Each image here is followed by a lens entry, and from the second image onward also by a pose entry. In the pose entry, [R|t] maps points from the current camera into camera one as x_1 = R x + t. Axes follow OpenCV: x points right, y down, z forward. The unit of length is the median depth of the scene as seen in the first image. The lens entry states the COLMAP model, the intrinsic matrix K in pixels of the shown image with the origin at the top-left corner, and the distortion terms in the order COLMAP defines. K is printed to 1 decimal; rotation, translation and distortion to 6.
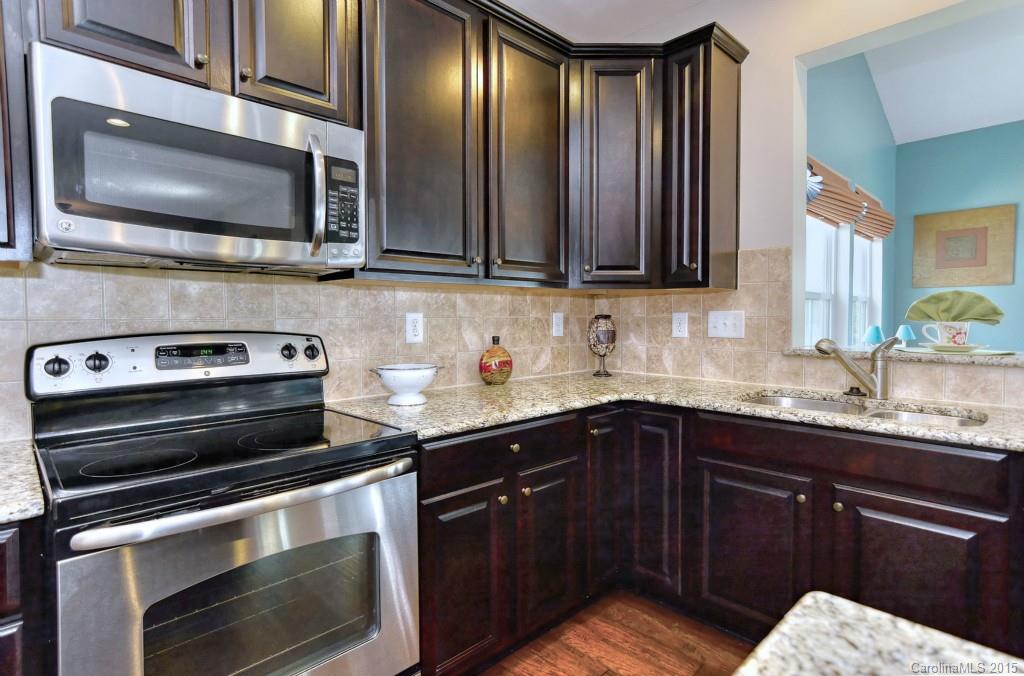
lens RADIAL K [[517.2, 0, 512.0], [0, 517.2, 338.0], [0, 0, 1]] dist [0.000992, -0.000006]
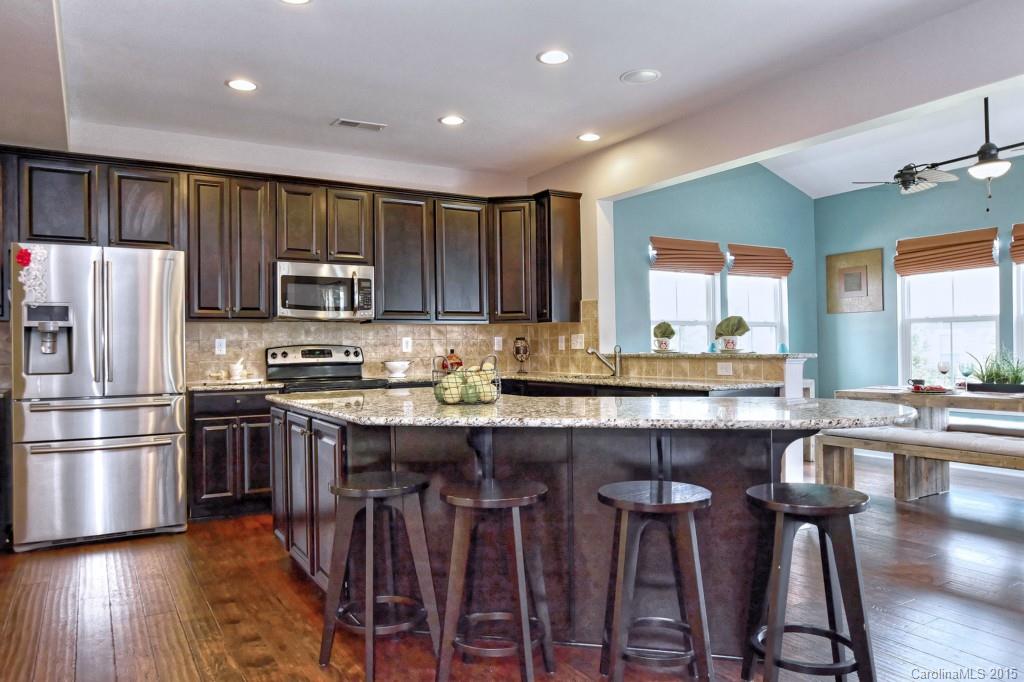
lens RADIAL K [[696.3, 0, 512.0], [0, 696.3, 341.0], [0, 0, 1]] dist [-0.000386, -0.000490]
pose [[0.970126, -0.013147, -0.242244, 0.935810], [0.000328, 0.998601, -0.052885, 0.118813], [0.242601, 0.051226, 0.968773, -1.671324]]
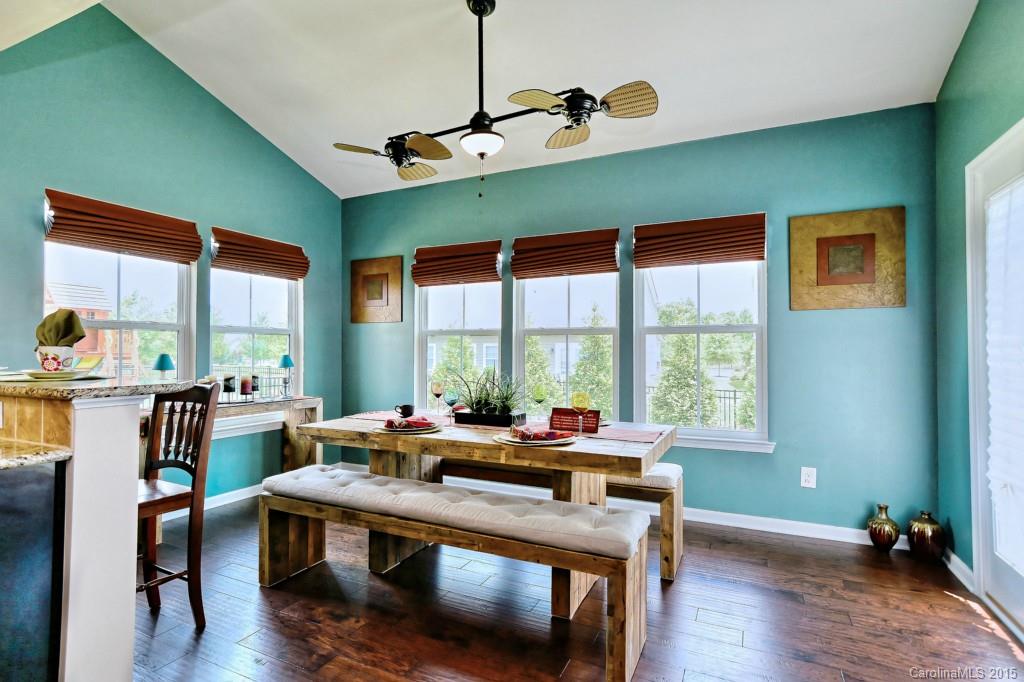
lens RADIAL K [[506.4, 0, 512.0], [0, 506.4, 341.0], [0, 0, 1]] dist [0.001146, 0.000284]
pose [[0.939762, 0.006069, 0.341775, 1.525788], [0.015816, 0.998000, -0.061210, 0.035536], [-0.341463, 0.062928, 0.937786, -0.359462]]
